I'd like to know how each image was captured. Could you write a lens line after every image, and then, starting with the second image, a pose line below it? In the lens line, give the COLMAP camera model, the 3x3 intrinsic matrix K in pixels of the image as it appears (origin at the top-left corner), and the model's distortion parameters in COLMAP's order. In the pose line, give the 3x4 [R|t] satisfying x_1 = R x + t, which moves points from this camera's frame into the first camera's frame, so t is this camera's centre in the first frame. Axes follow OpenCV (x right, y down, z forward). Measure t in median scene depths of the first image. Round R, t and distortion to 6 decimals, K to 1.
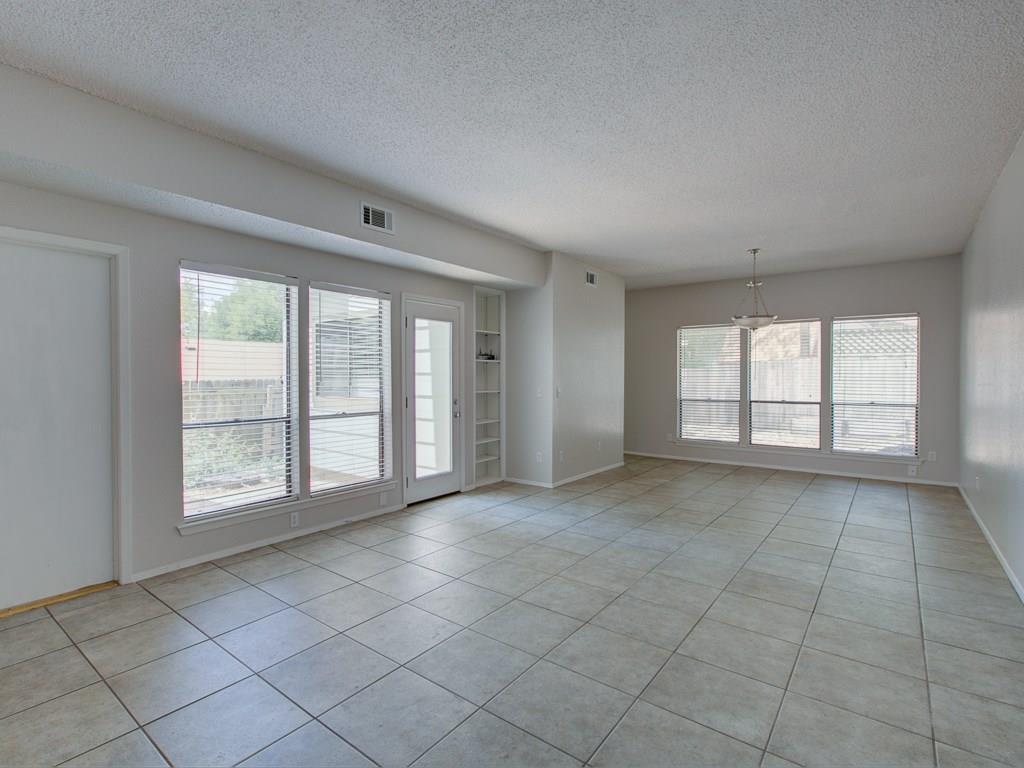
lens RADIAL K [[510.0, 0, 468.0], [0, 510.0, 383.4], [0, 0, 1]] dist [-0.006007, 0.001714]
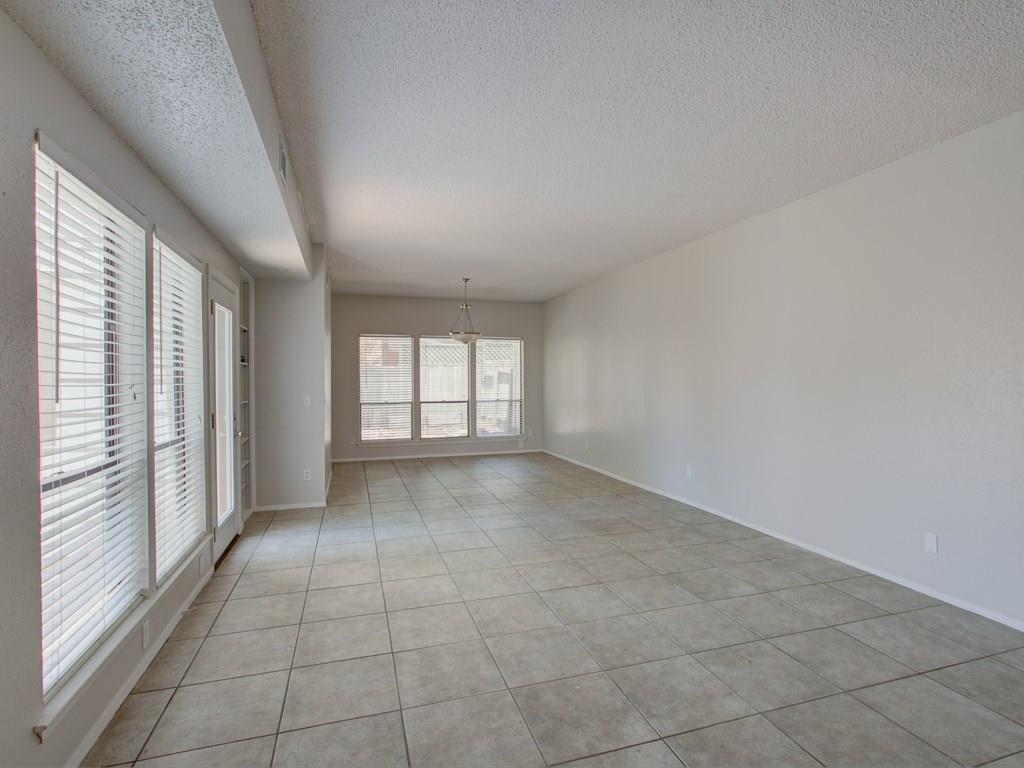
lens RADIAL K [[511.0, 0, 511.8], [0, 511.0, 382.8], [0, 0, 1]] dist [-0.008022, 0.003202]
pose [[0.538739, -0.007222, 0.842442, -0.512987], [0.015336, 0.999882, -0.001235, -0.008527], [-0.842333, 0.013585, 0.538786, 0.286680]]
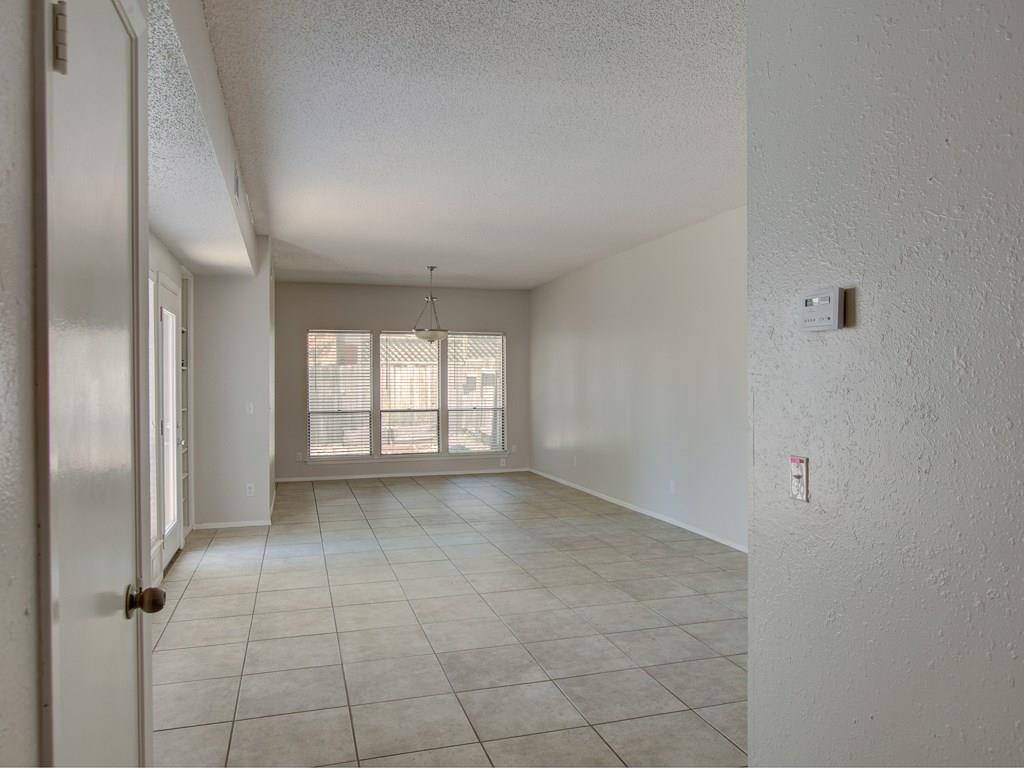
lens RADIAL K [[708.6, 0, 511.1], [0, 708.6, 382.5], [0, 0, 1]] dist [-0.007491, -0.001141]
pose [[0.547332, -0.003377, 0.836909, -0.705428], [0.014936, 0.999872, -0.005733, -0.012831], [-0.836783, 0.015638, 0.547312, 0.064148]]
